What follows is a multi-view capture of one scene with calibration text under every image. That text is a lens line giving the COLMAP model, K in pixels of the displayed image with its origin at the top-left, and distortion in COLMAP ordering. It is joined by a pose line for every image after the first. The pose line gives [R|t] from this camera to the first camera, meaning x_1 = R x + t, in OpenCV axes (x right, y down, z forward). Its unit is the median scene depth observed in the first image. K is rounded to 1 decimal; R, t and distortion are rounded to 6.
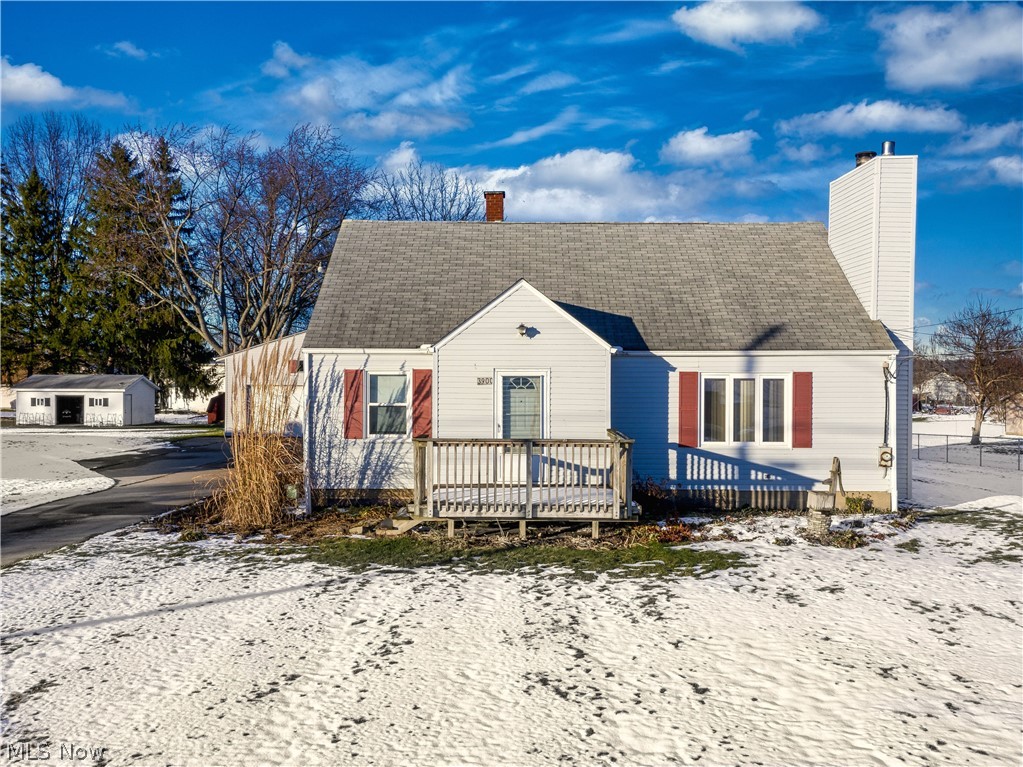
lens RADIAL K [[922.6, 0, 527.0], [0, 922.6, 384.8], [0, 0, 1]] dist [-0.007522, 0.003088]
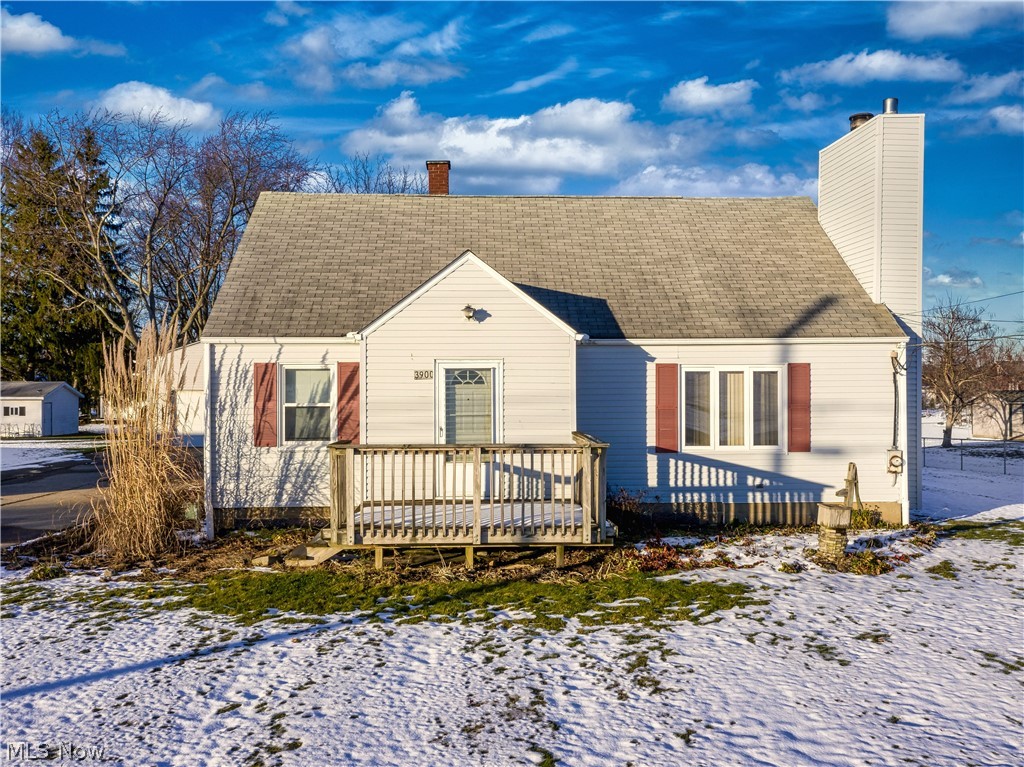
lens RADIAL K [[918.0, 0, 535.4], [0, 918.0, 385.0], [0, 0, 1]] dist [-0.003700, 0.006972]
pose [[0.998262, -0.006119, 0.058617, 0.006377], [0.006617, 0.999944, -0.008313, 0.014180], [-0.058562, 0.008686, 0.998246, 0.199141]]
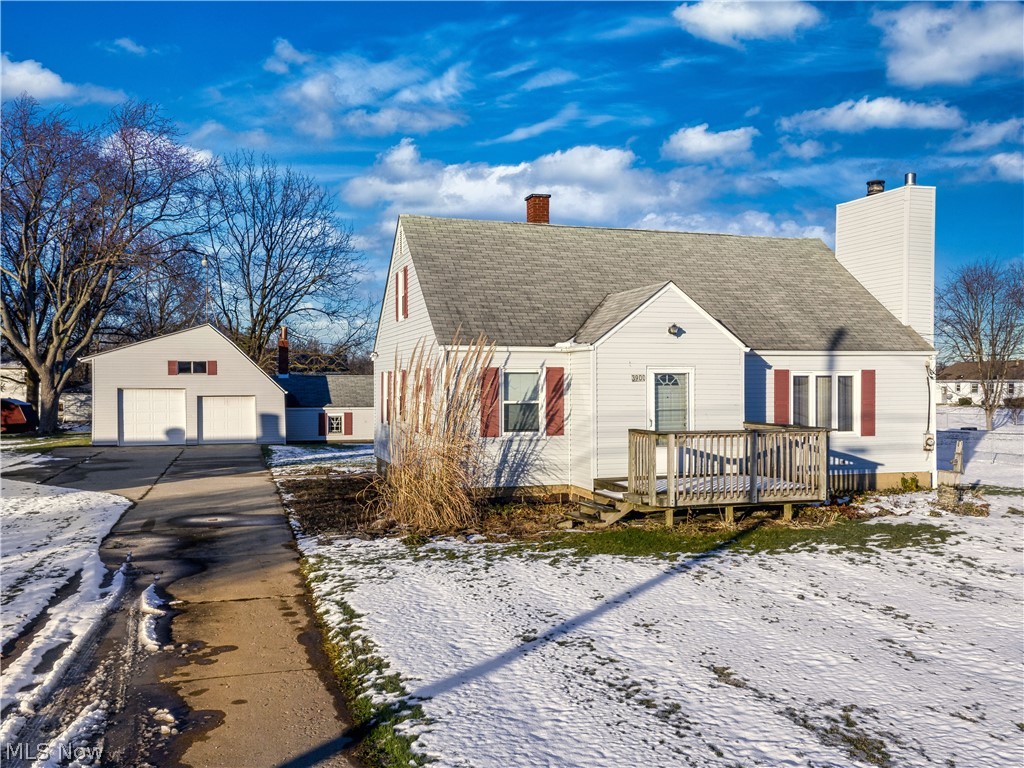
lens RADIAL K [[923.5, 0, 527.6], [0, 923.5, 385.3], [0, 0, 1]] dist [-0.007522, 0.003088]
pose [[0.948960, -0.005382, 0.315350, -0.558428], [0.006896, 0.999969, -0.003686, 0.008182], [-0.315320, 0.005672, 0.948968, 0.052745]]
